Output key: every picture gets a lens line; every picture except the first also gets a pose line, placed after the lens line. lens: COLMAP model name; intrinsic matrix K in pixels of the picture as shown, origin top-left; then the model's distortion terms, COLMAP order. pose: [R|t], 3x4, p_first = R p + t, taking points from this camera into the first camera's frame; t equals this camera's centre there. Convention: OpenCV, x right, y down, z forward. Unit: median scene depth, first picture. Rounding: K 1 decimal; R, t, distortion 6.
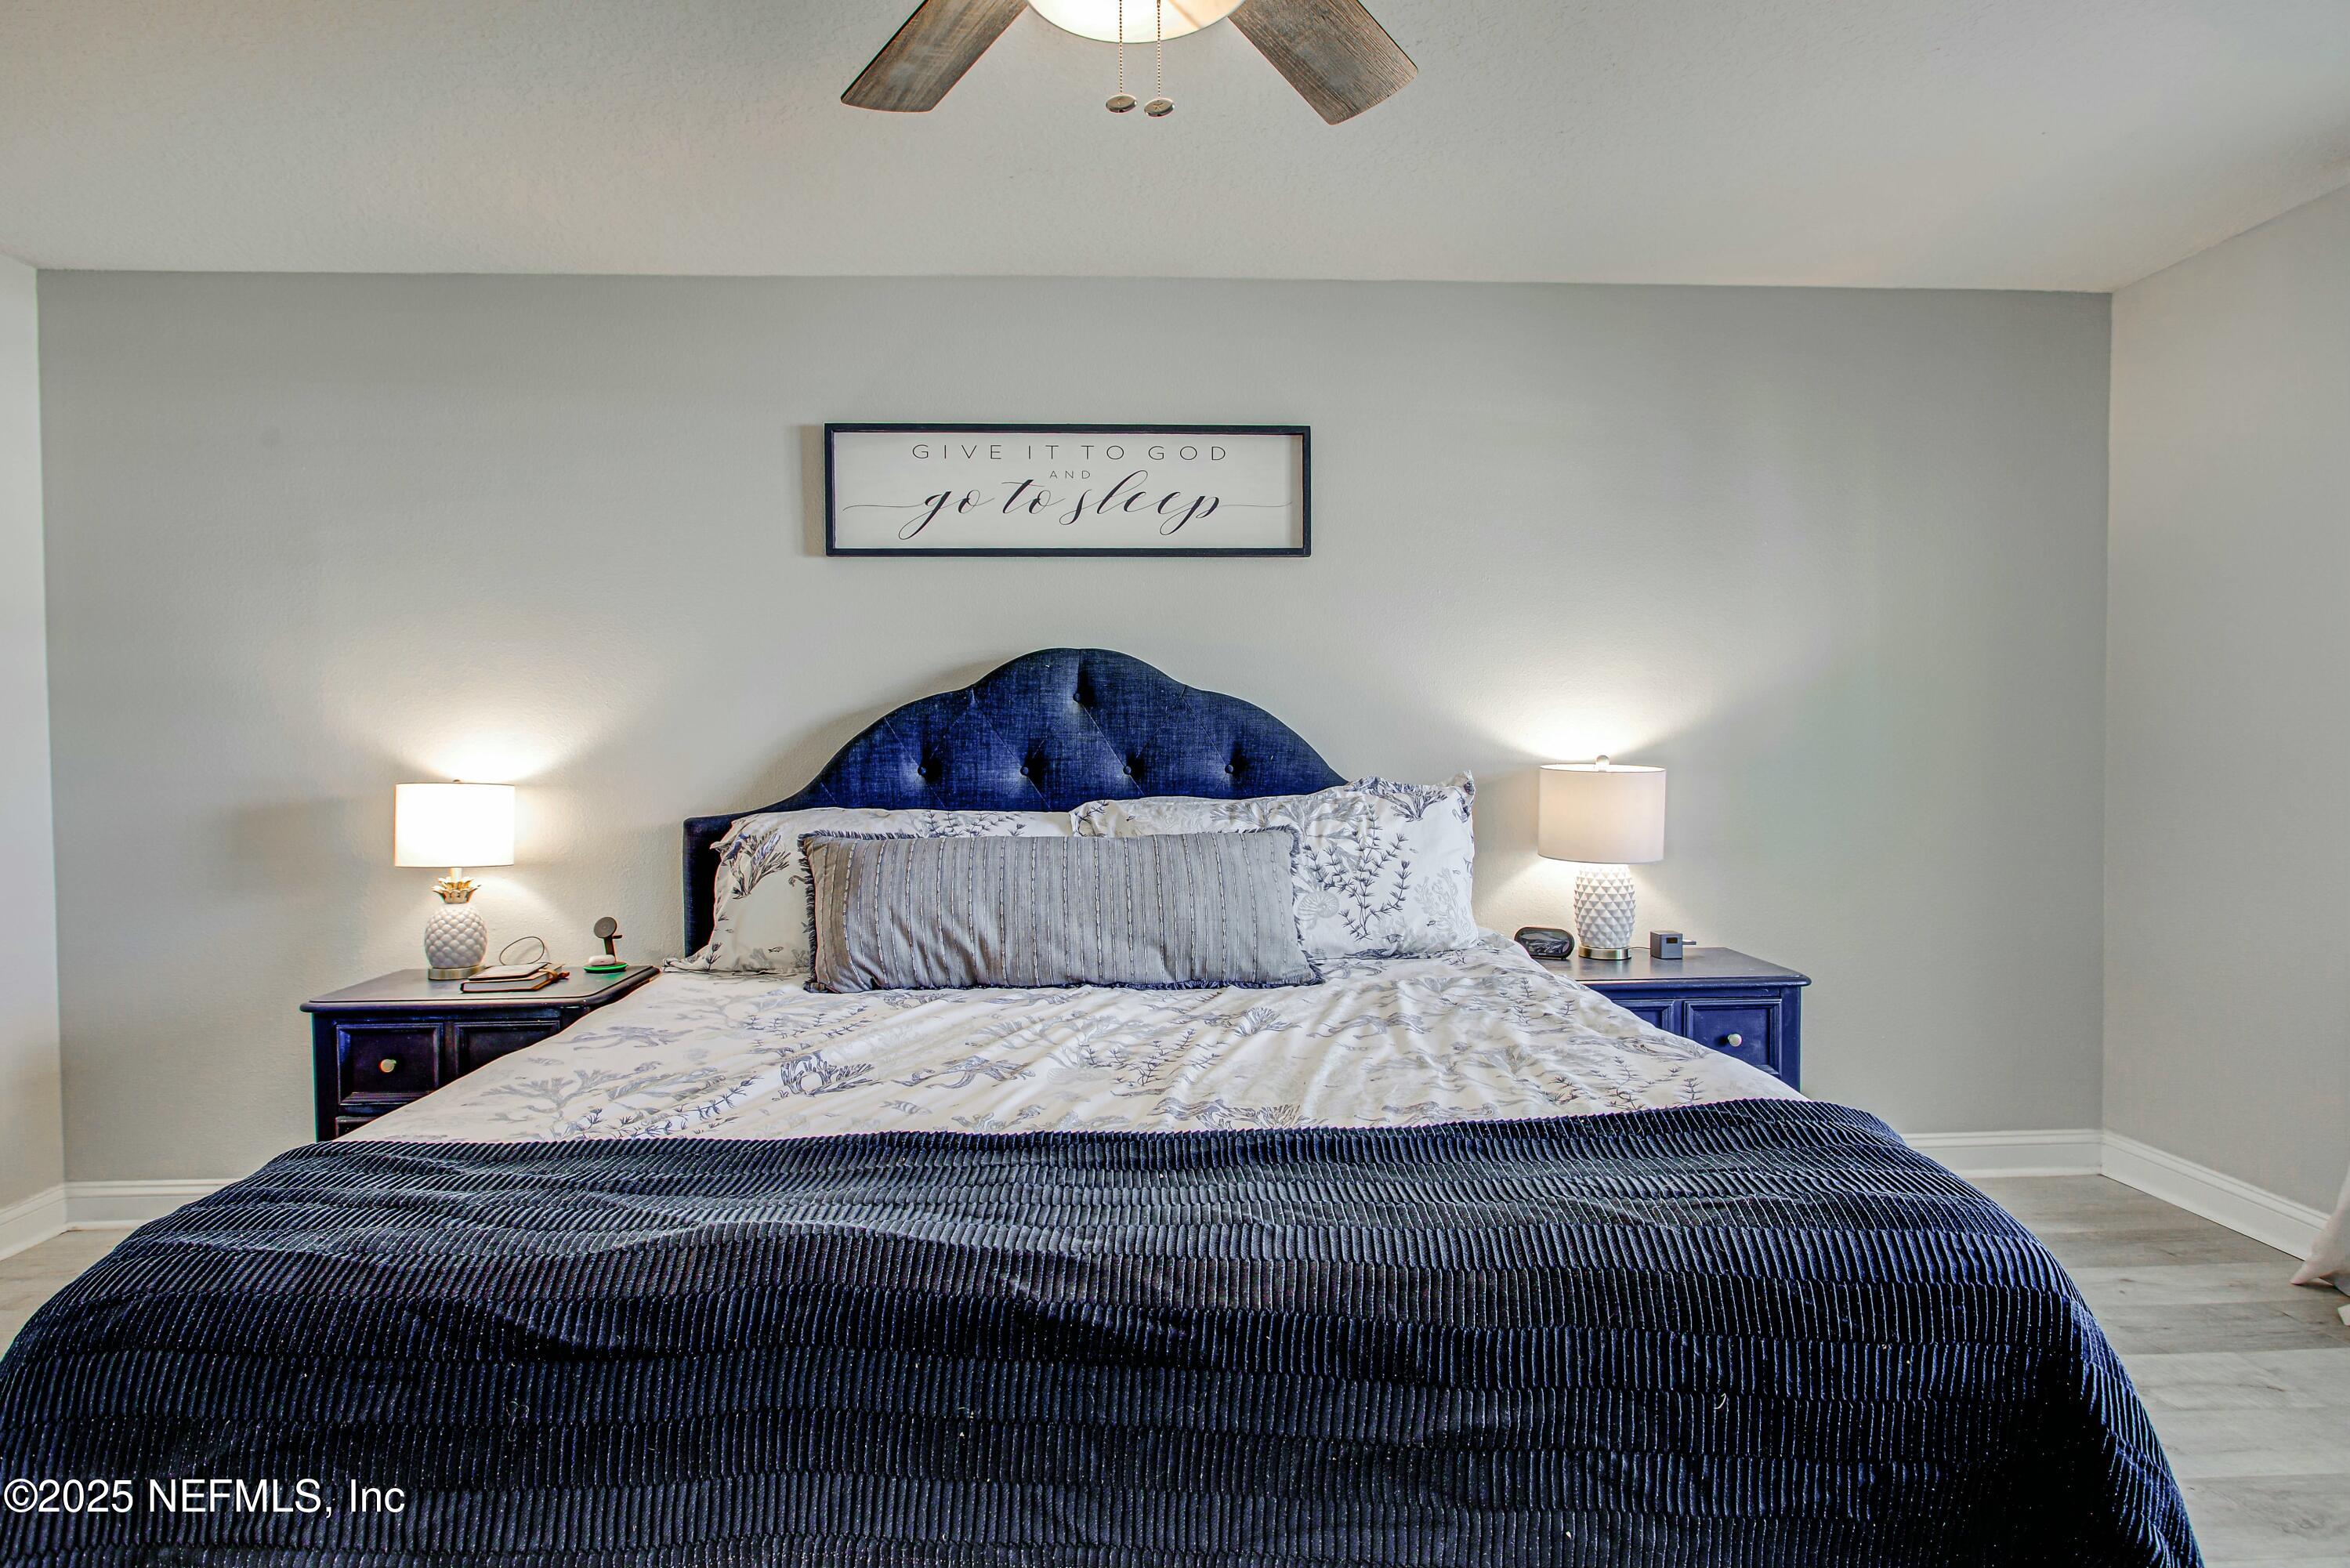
lens RADIAL K [[1200.2, 0, 1177.3], [0, 1200.2, 789.4], [0, 0, 1]] dist [-0.022927, 0.007632]
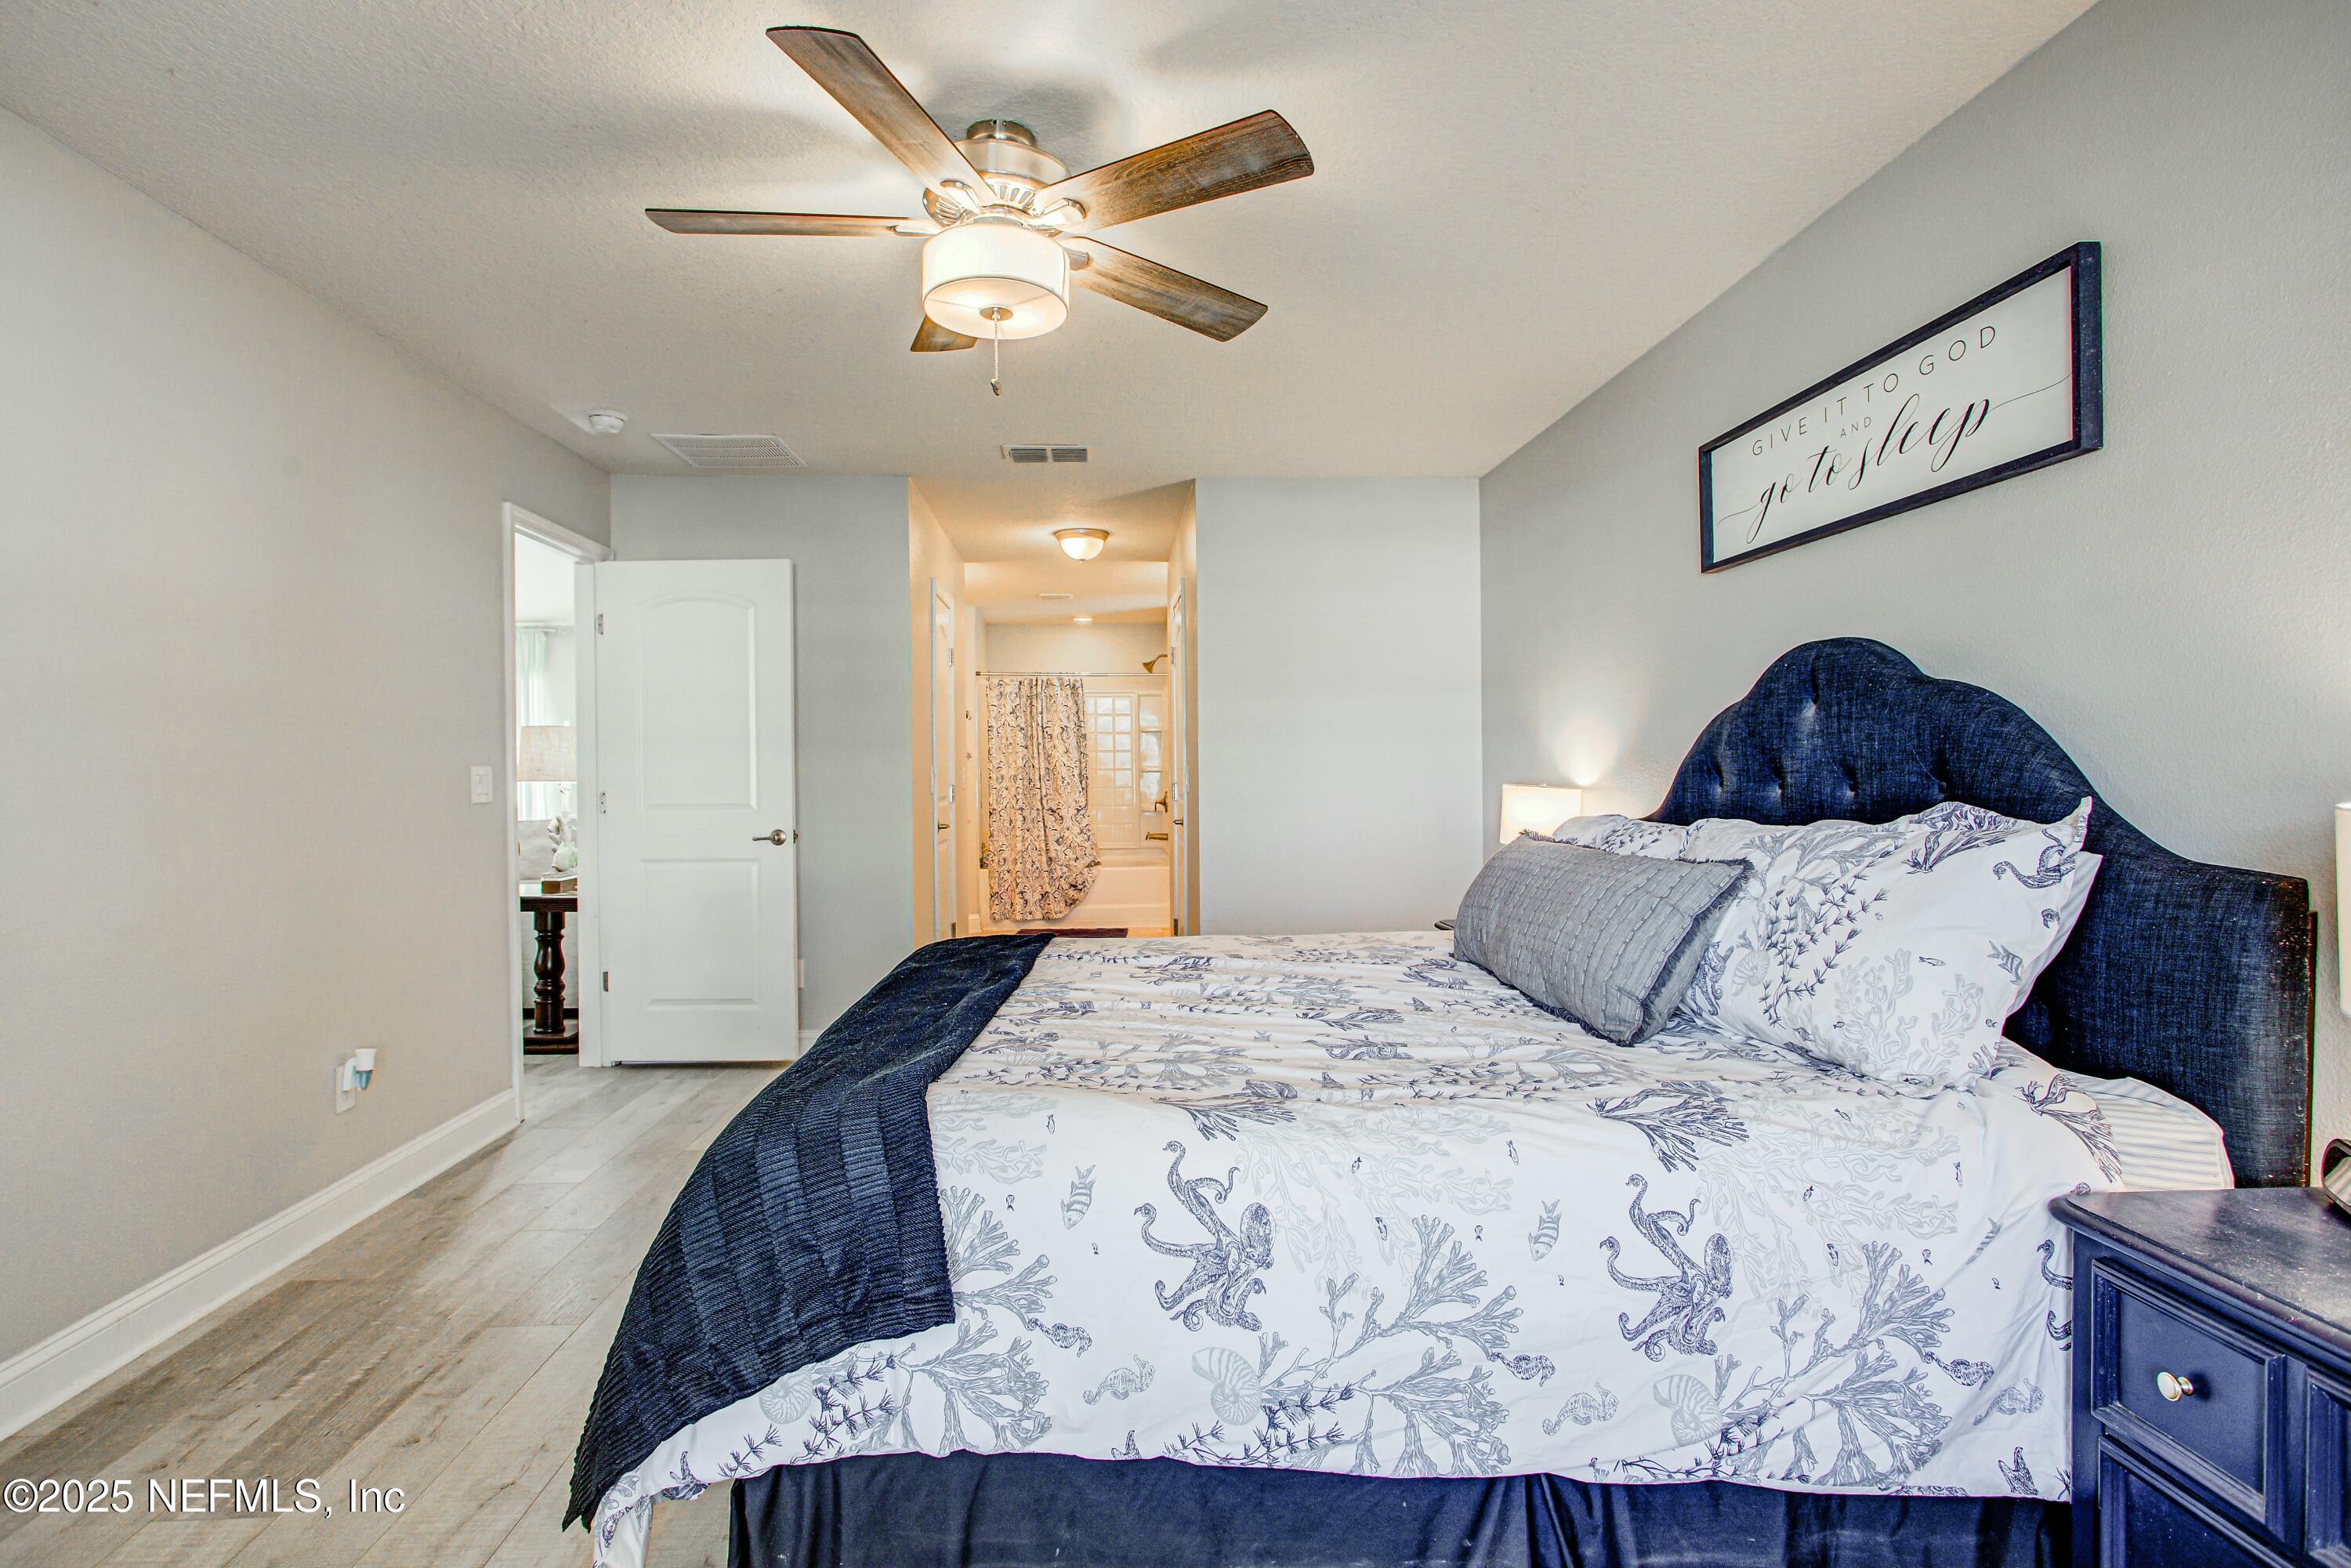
lens RADIAL K [[1200.7, 0, 1172.8], [0, 1200.7, 775.8], [0, 0, 1]] dist [-0.022927, 0.007632]
pose [[0.021108, 0.011134, -0.999715, 0.744363], [-0.025990, 0.999606, 0.010584, -0.019766], [0.999439, 0.025759, 0.021389, 0.534287]]
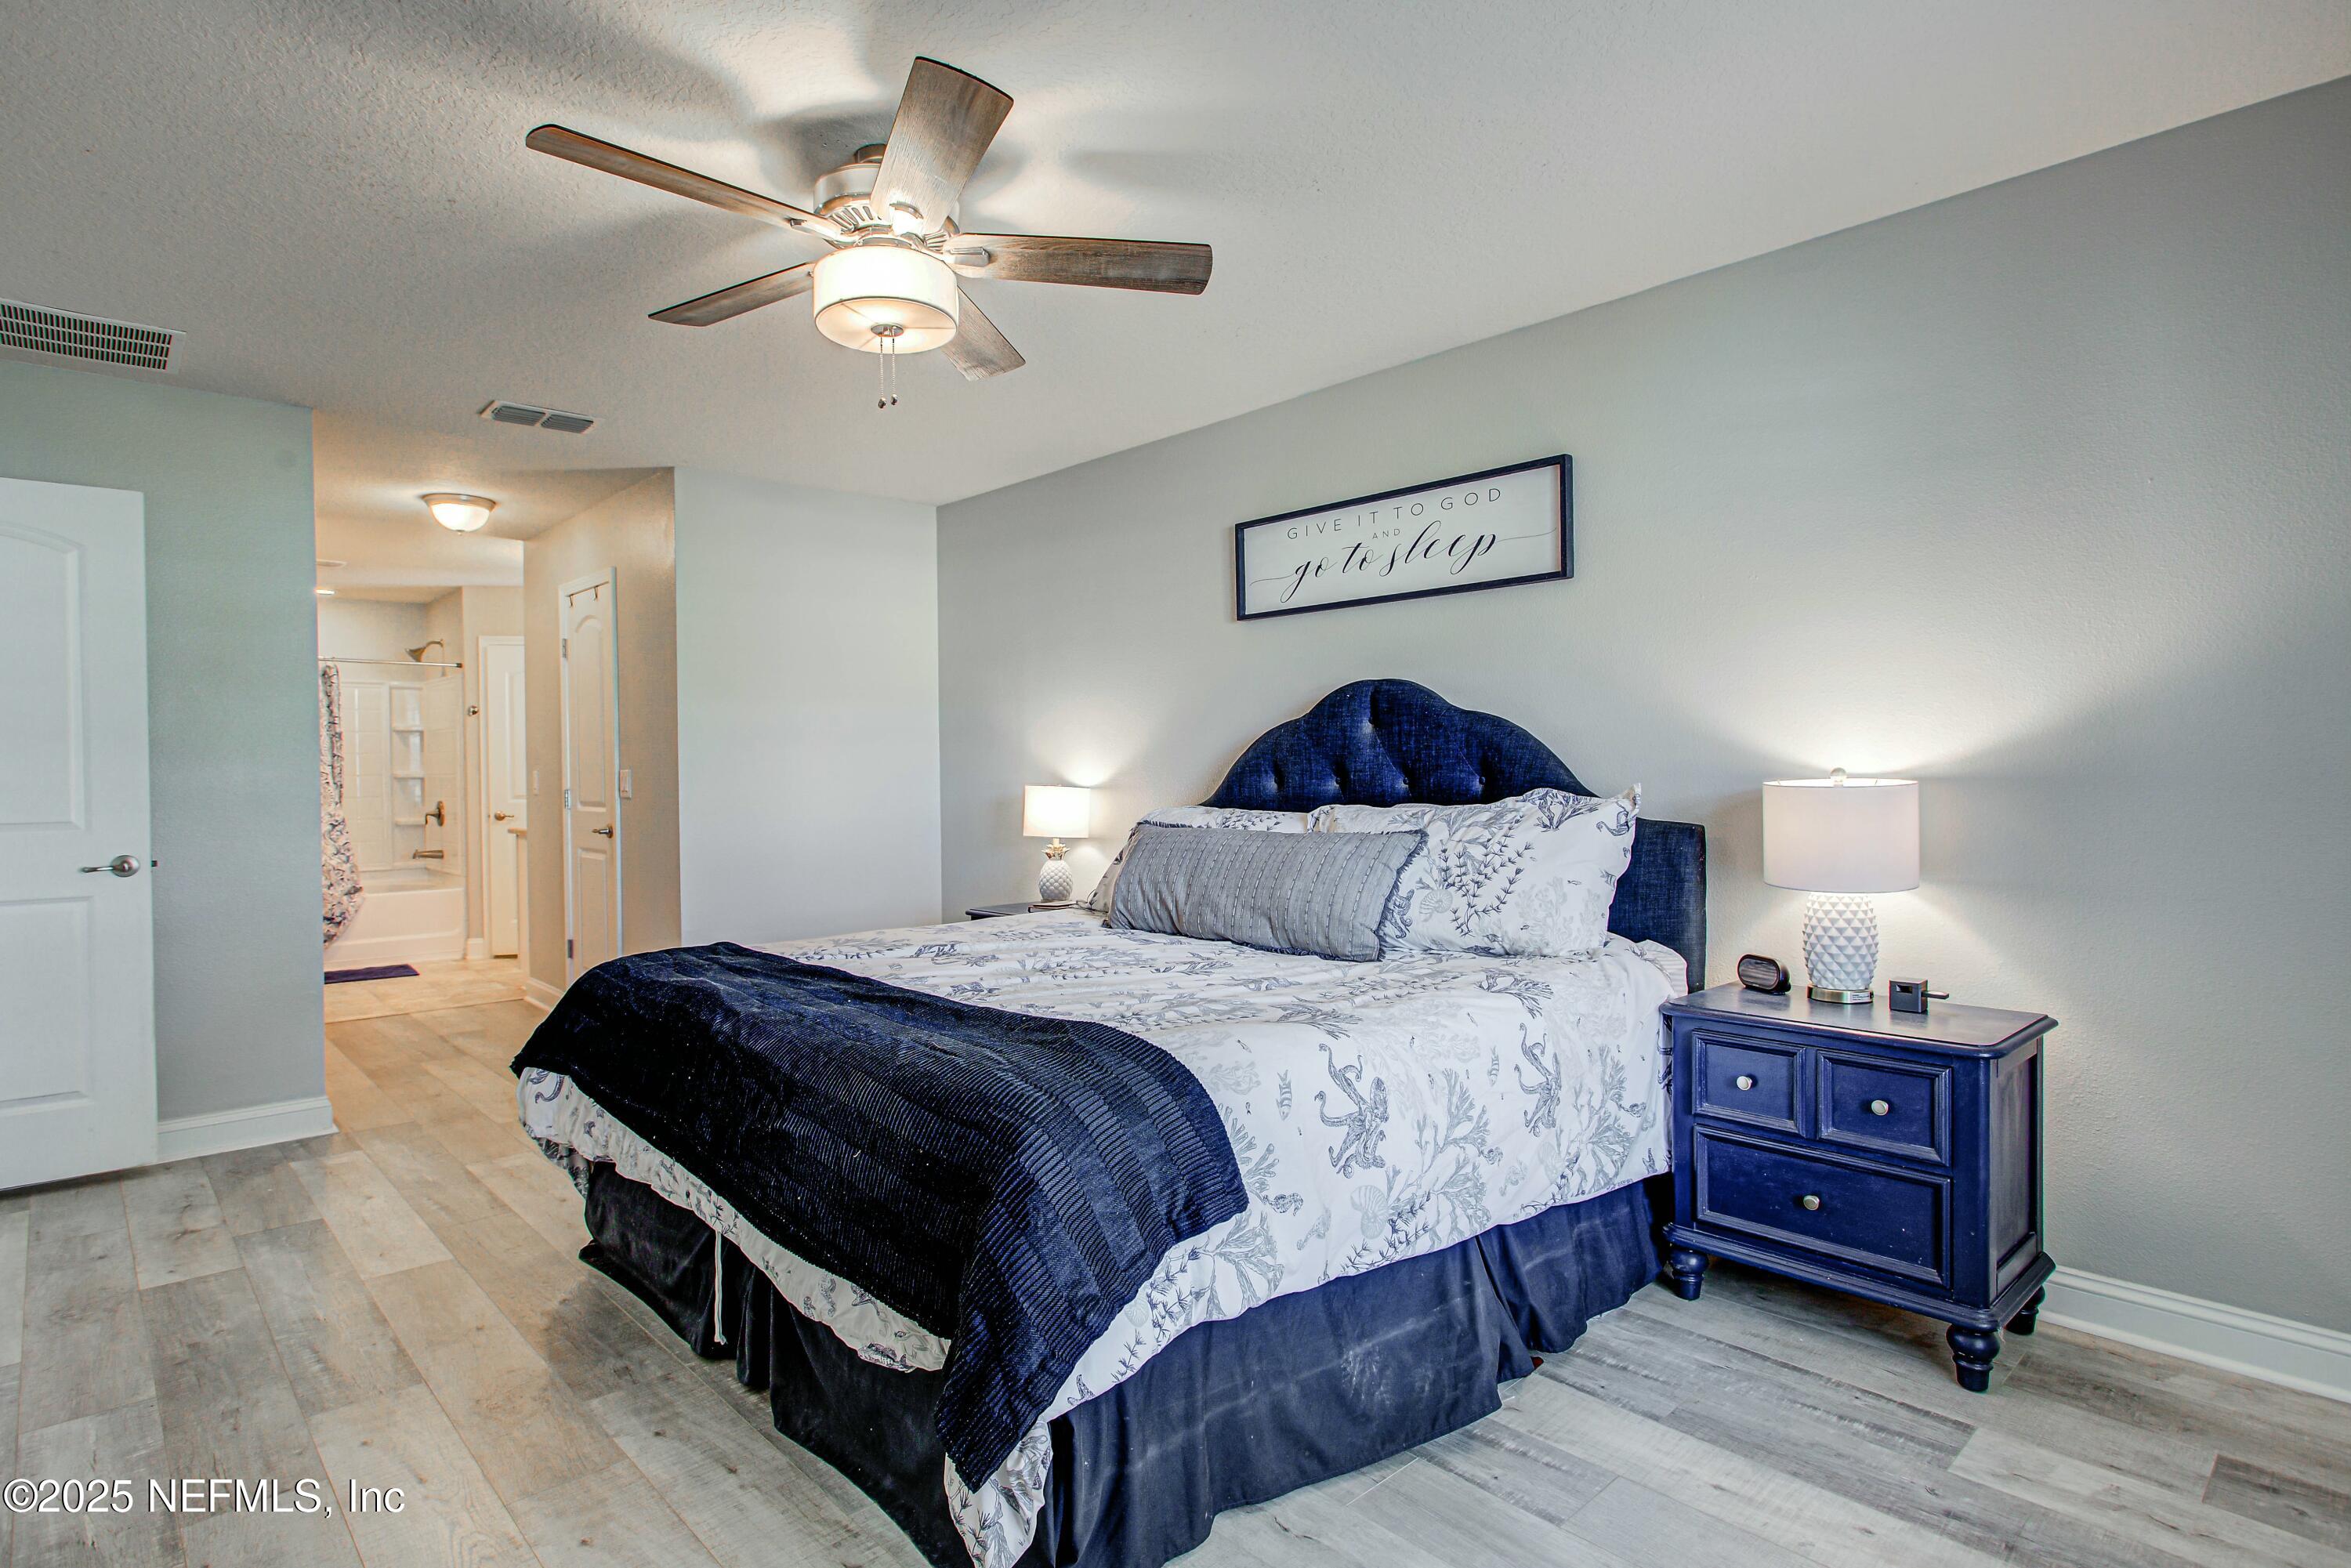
lens RADIAL K [[1200.7, 0, 1176.1], [0, 1200.7, 775.9], [0, 0, 1]] dist [-0.022927, 0.007632]
pose [[0.653546, 0.004085, -0.756876, 0.701568], [-0.019478, 0.999745, -0.011424, -0.003335], [0.756636, 0.022208, 0.653459, 0.065495]]
